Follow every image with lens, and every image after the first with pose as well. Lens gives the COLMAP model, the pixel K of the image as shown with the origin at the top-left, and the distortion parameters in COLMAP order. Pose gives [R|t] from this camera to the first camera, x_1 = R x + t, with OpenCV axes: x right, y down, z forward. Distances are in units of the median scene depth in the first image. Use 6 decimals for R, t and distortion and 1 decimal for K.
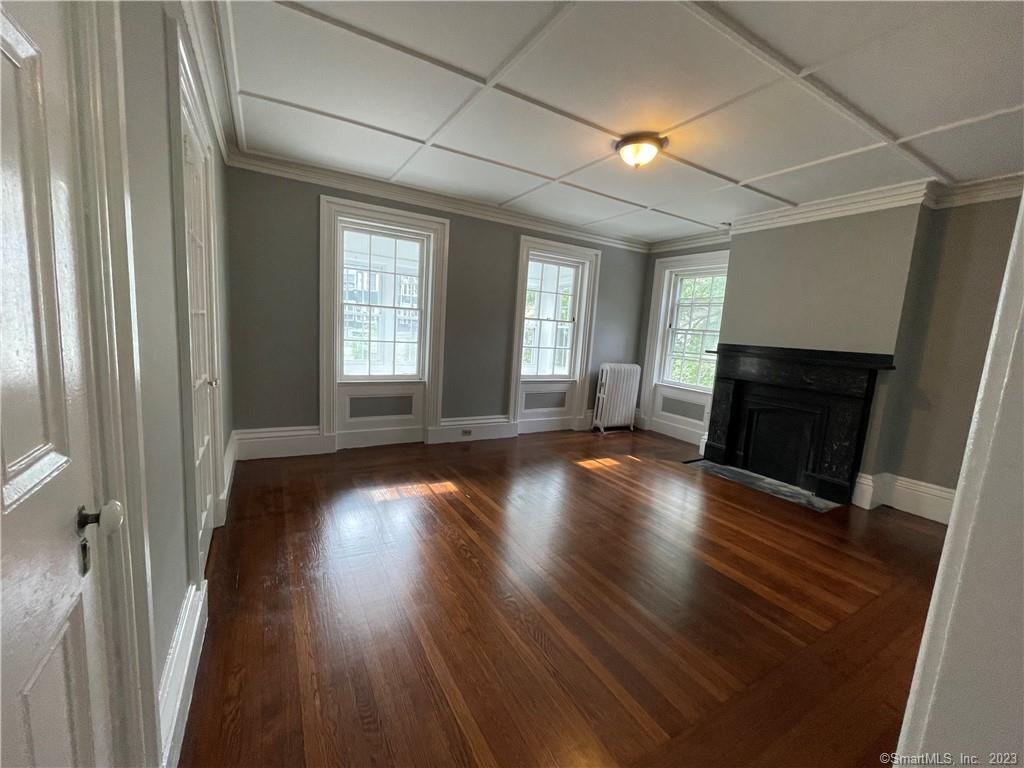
lens RADIAL K [[418.0, 0, 511.0], [0, 418.0, 382.9], [0, 0, 1]] dist [-0.002454, -0.000328]
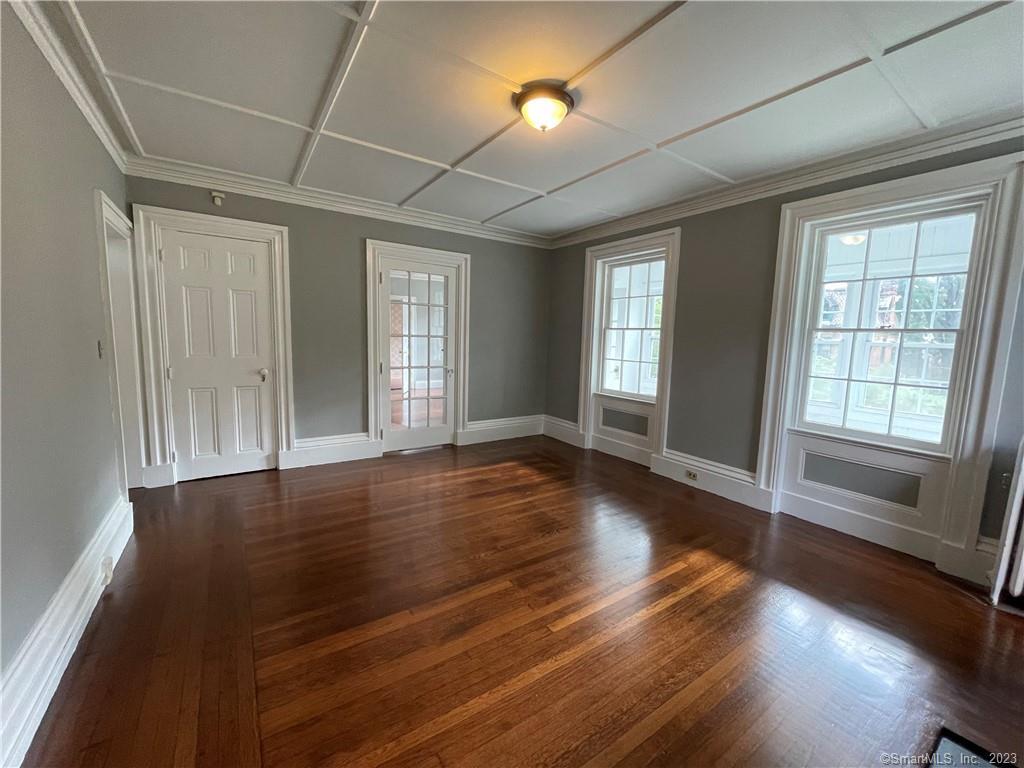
lens RADIAL K [[418.0, 0, 513.1], [0, 418.0, 386.9], [0, 0, 1]] dist [-0.002454, -0.000328]
pose [[0.070833, 0.053612, -0.996046, 0.703322], [-0.168338, 0.984875, 0.041040, -0.025843], [0.983181, 0.164766, 0.078787, 0.600691]]
